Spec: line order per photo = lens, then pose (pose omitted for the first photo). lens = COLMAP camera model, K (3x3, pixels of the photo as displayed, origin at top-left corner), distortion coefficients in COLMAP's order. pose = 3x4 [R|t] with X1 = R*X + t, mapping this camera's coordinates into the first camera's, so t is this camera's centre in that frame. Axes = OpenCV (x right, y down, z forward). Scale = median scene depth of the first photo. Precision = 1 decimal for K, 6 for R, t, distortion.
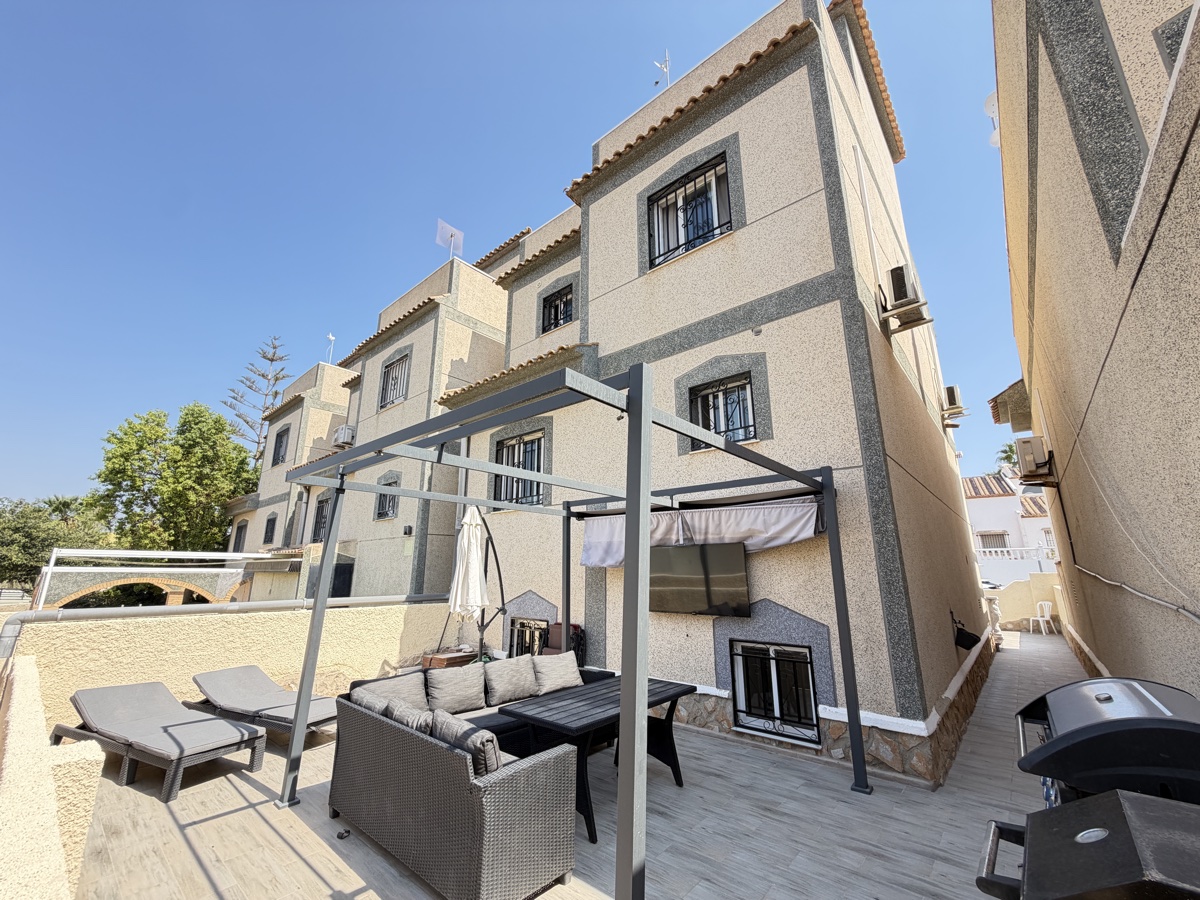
lens RADIAL K [[478.7, 0, 603.0], [0, 478.7, 452.5], [0, 0, 1]] dist [-0.001135, 0.000110]
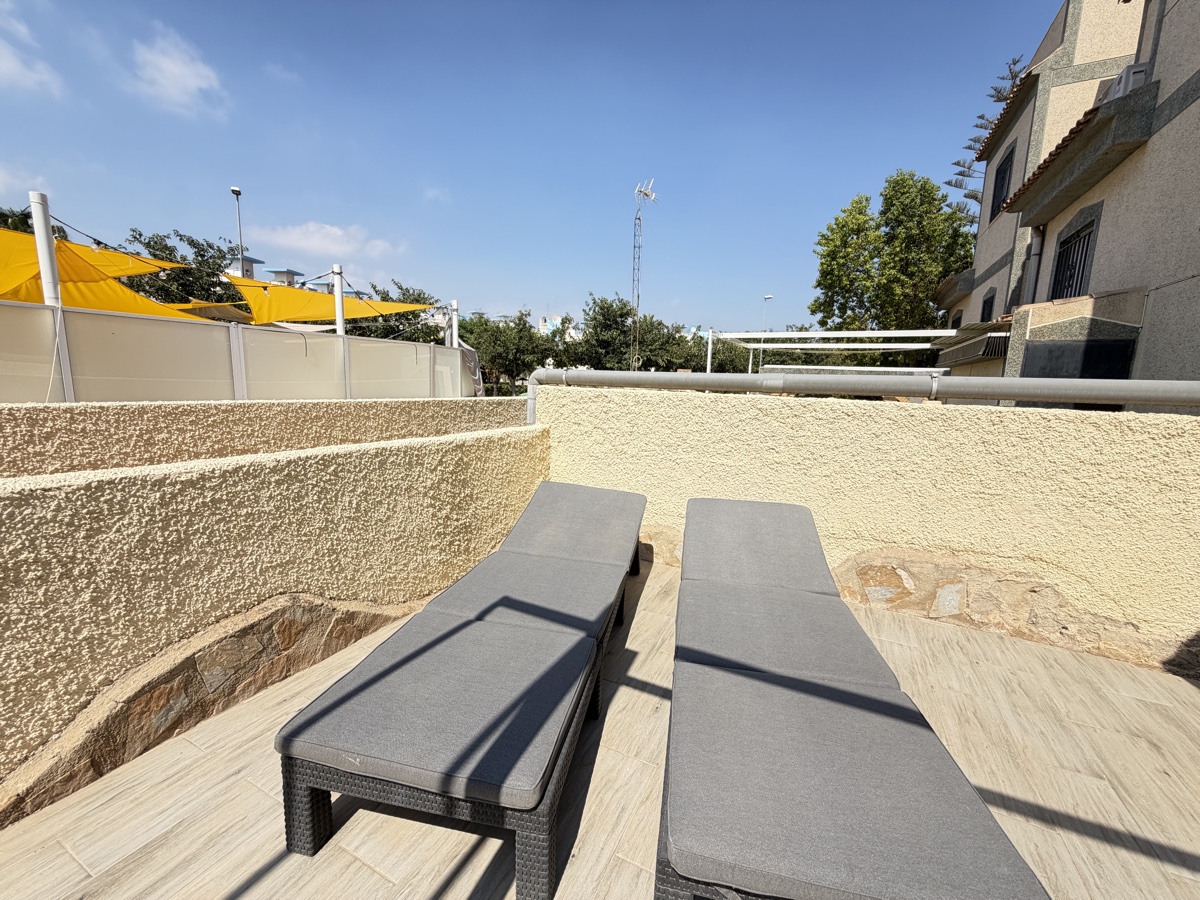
lens RADIAL K [[478.7, 0, 605.6], [0, 478.7, 454.5], [0, 0, 1]] dist [-0.001135, 0.000110]
pose [[0.246830, 0.155963, -0.956426, -0.131057], [0.201131, 0.957226, 0.208000, 0.098359], [0.947956, -0.243708, 0.204903, 0.274586]]
